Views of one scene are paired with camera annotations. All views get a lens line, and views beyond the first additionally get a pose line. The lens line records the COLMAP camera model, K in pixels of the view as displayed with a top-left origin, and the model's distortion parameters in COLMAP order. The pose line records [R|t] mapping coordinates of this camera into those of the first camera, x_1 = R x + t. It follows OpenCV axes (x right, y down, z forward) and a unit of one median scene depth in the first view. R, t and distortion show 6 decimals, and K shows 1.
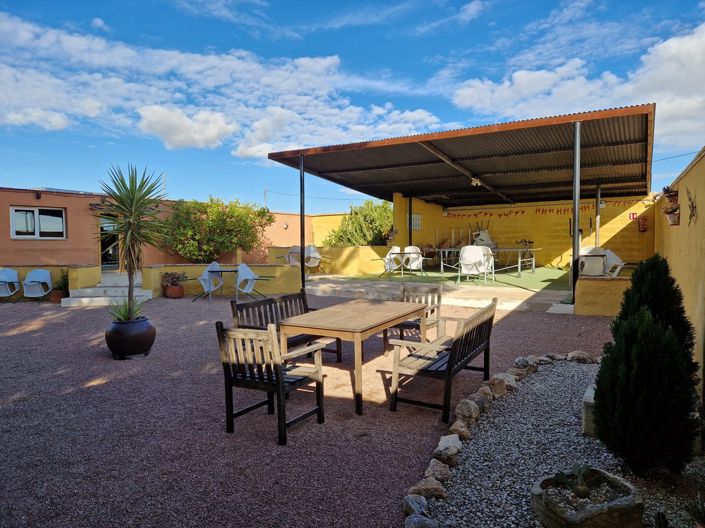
lens RADIAL K [[469.8, 0, 358.5], [0, 469.8, 270.0], [0, 0, 1]] dist [0.052323, -0.042297]
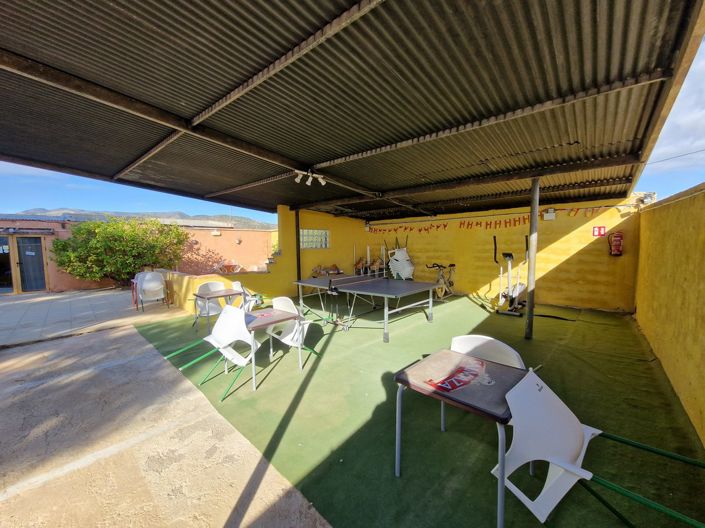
lens RADIAL K [[286.7, 0, 352.5], [0, 286.7, 268.2], [0, 0, 1]] dist [0.003836, -0.001978]
pose [[0.985060, 0.013073, -0.171712, 0.309212], [-0.009111, 0.999674, 0.023845, -0.068054], [0.171968, -0.021925, 0.984859, 0.547811]]
